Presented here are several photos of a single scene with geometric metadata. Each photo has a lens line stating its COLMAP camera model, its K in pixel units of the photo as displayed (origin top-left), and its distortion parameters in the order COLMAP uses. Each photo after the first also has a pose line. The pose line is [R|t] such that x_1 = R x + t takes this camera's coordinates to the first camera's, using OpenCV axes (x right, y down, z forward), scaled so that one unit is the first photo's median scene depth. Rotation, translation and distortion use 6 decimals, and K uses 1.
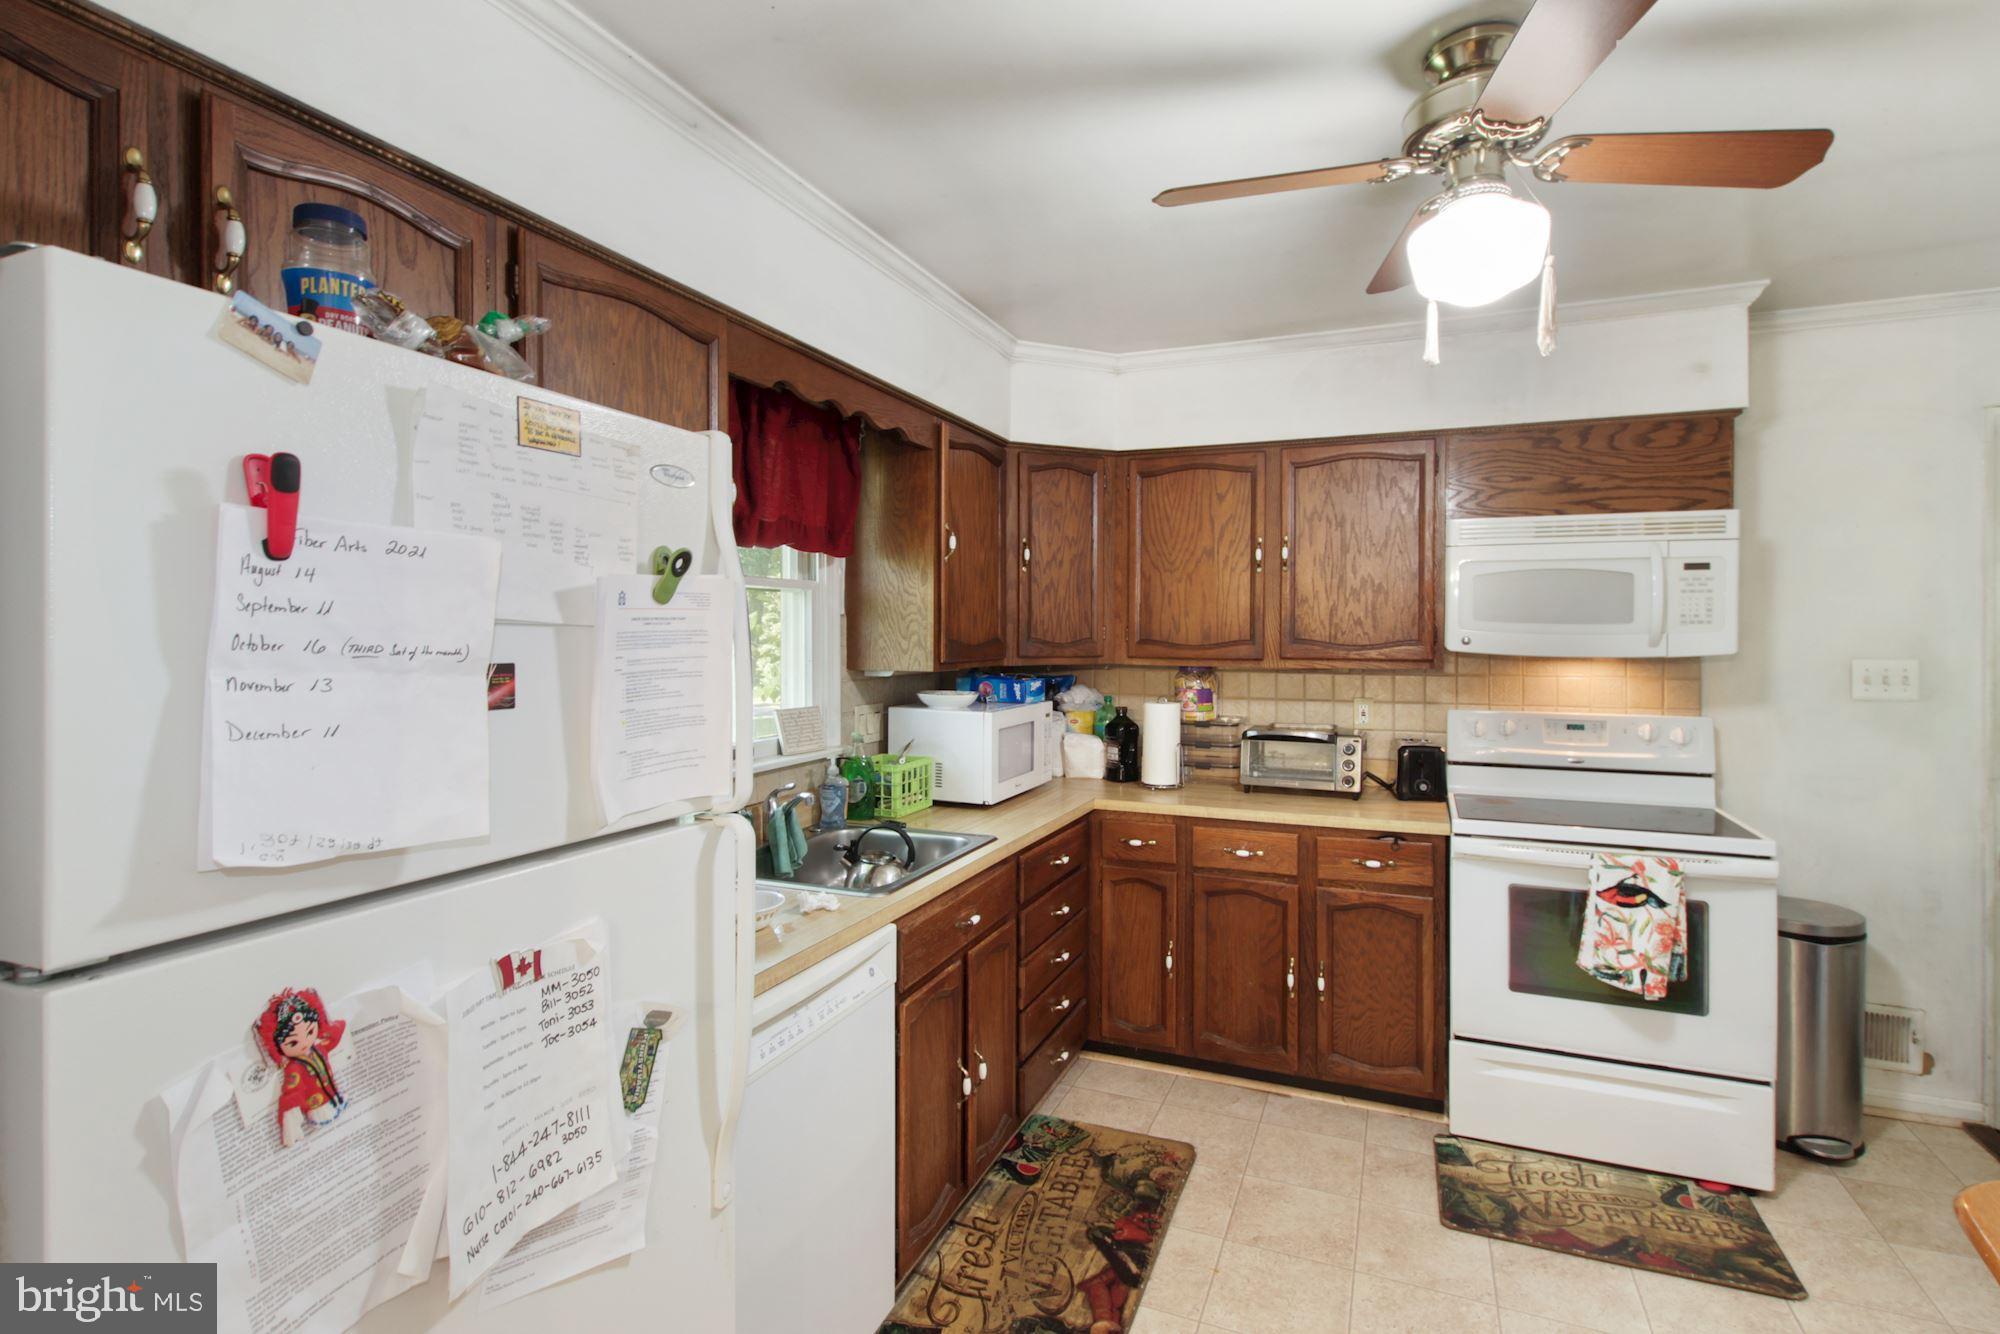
lens RADIAL K [[957.2, 0, 1055.3], [0, 957.2, 627.0], [0, 0, 1]] dist [0.008421, -0.000323]
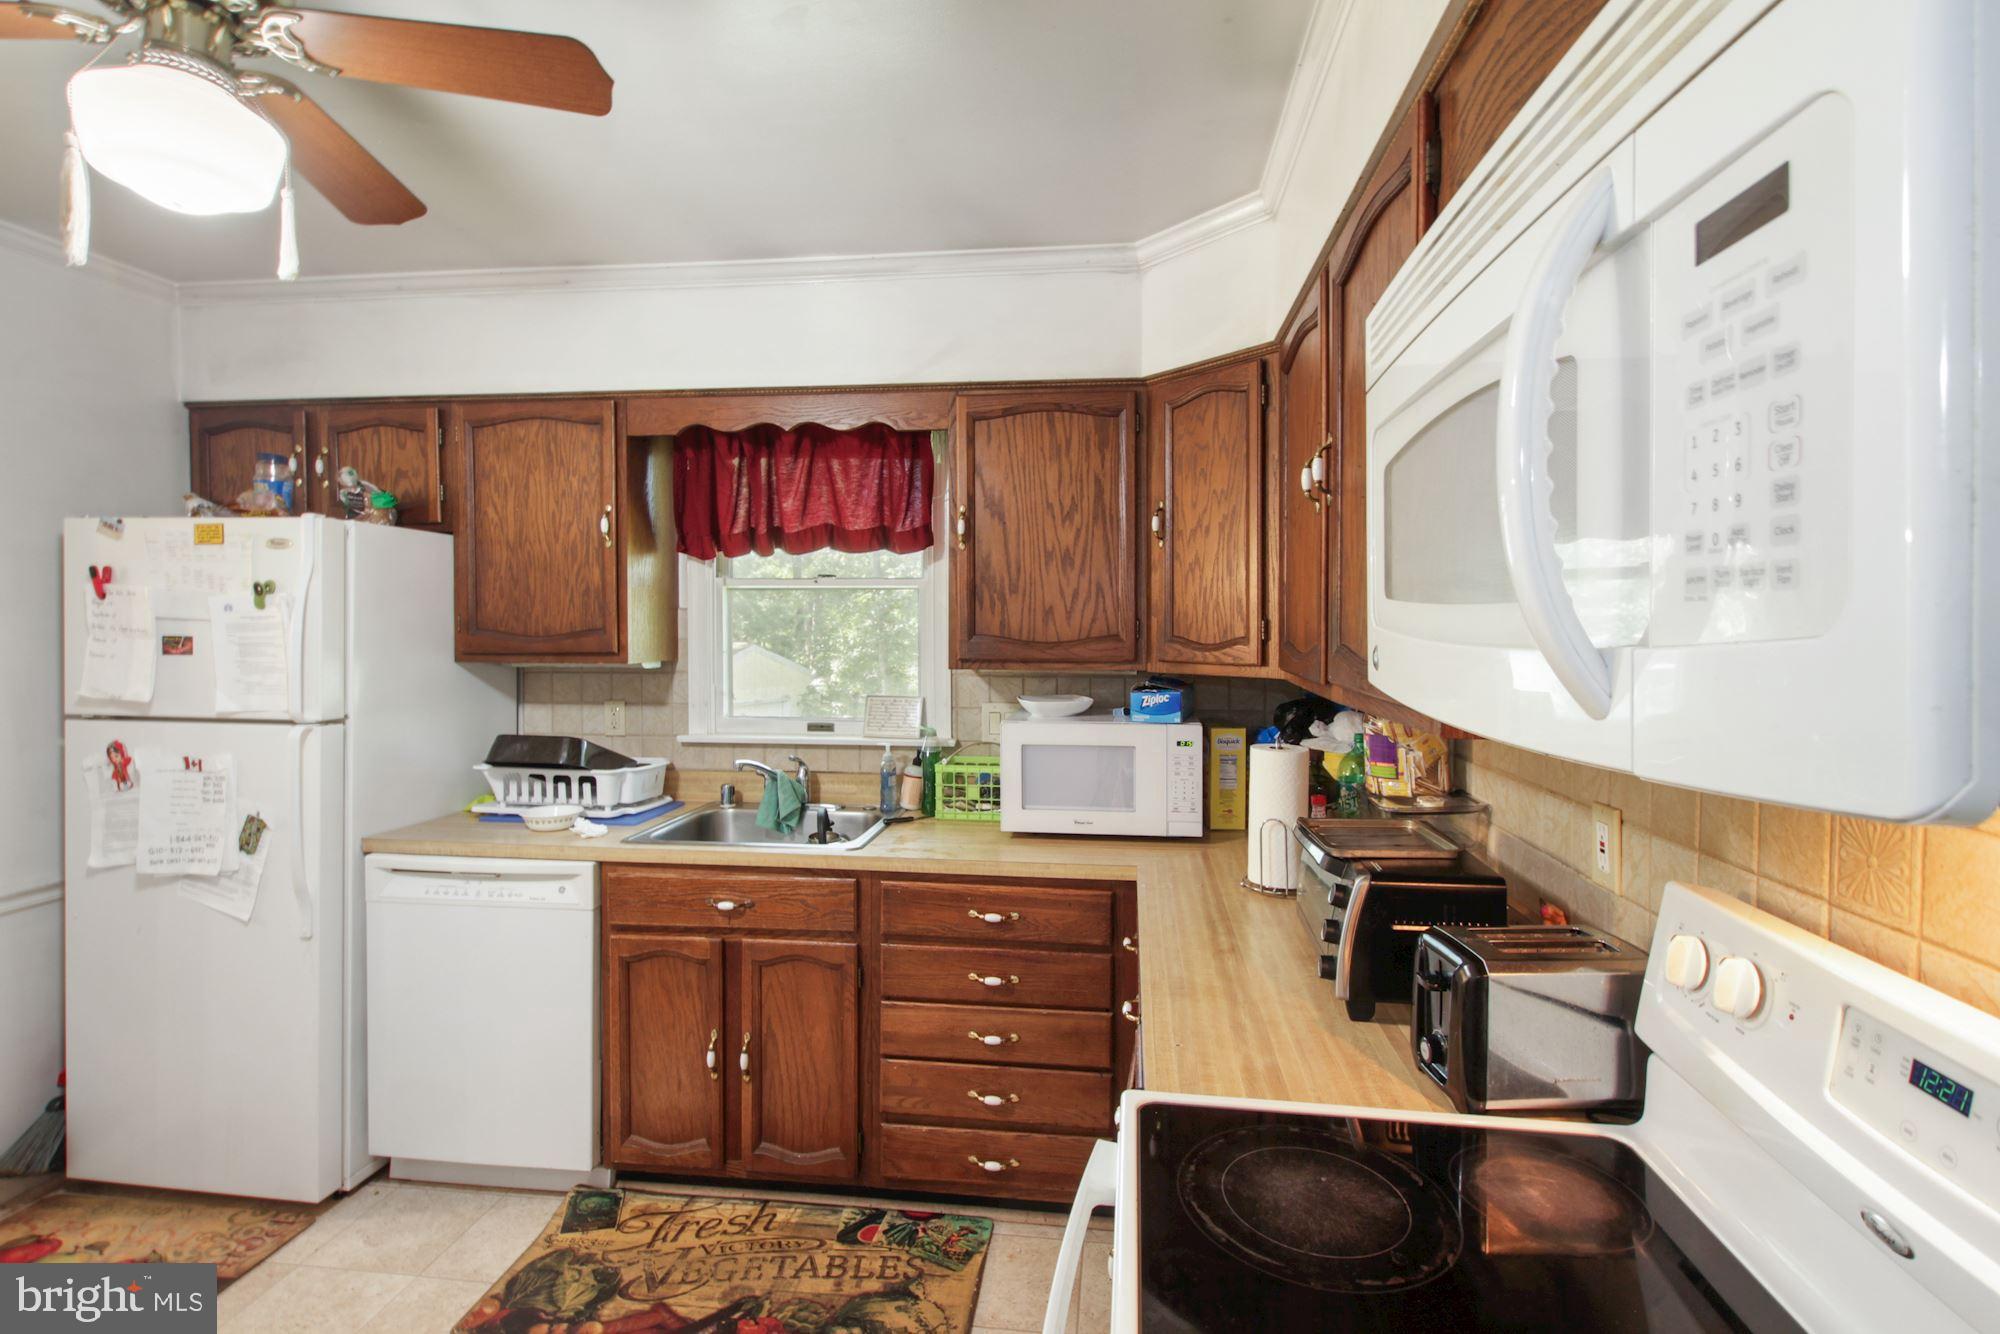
lens RADIAL K [[957.2, 0, 1021.7], [0, 957.2, 630.3], [0, 0, 1]] dist [0.008421, -0.000323]
pose [[0.238242, 0.007125, -0.971180, 1.062621], [0.000455, 0.999972, 0.007448, 0.002797], [0.971206, -0.002216, 0.238232, 1.143764]]
